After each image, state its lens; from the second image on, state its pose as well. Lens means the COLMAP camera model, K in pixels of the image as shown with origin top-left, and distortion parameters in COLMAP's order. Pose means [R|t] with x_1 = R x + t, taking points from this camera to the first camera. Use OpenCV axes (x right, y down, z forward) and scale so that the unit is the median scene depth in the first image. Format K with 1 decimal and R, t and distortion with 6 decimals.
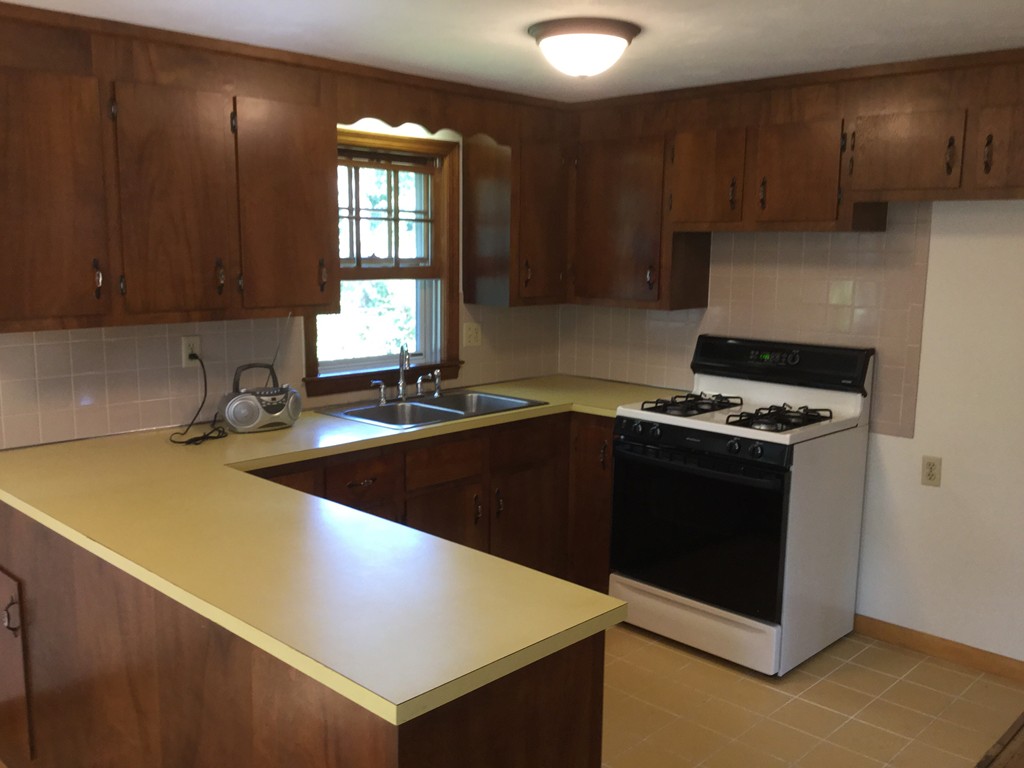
lens RADIAL K [[924.0, 0, 498.0], [0, 924.0, 390.0], [0, 0, 1]] dist [0.091858, -0.169425]
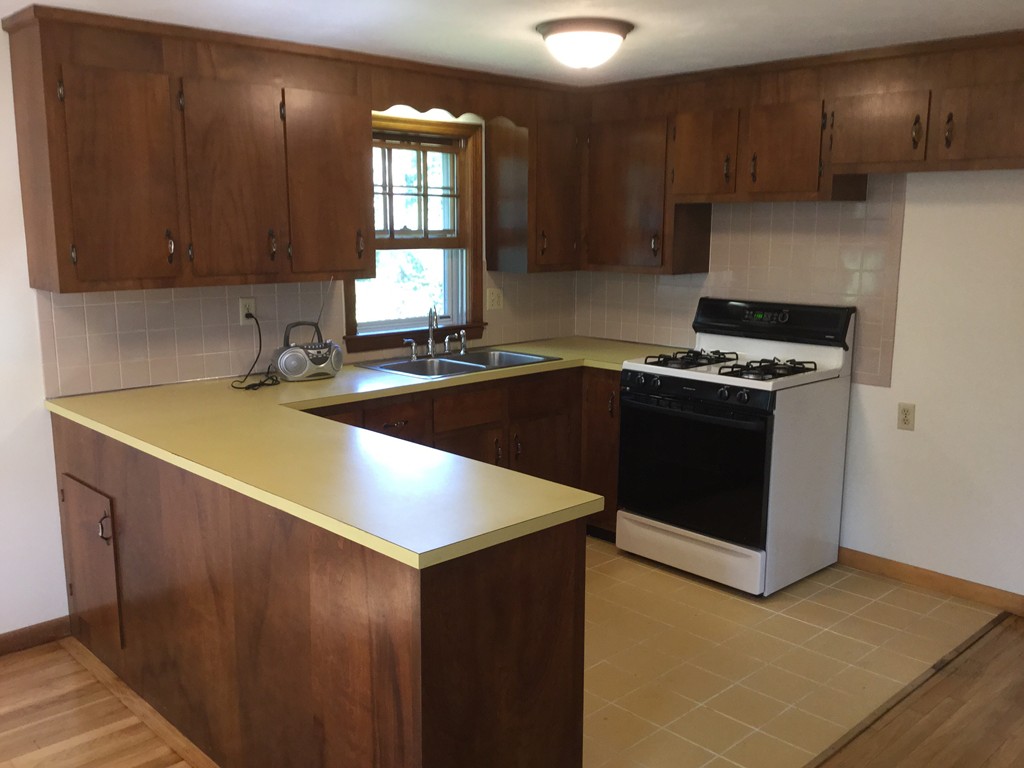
lens RADIAL K [[924.0, 0, 512.6], [0, 924.0, 385.1], [0, 0, 1]] dist [0.091858, -0.169425]
pose [[0.999695, -0.004815, -0.024231, 0.025718], [0.005254, 0.999823, 0.018086, 0.030642], [0.024140, -0.018208, 0.999543, -0.142082]]
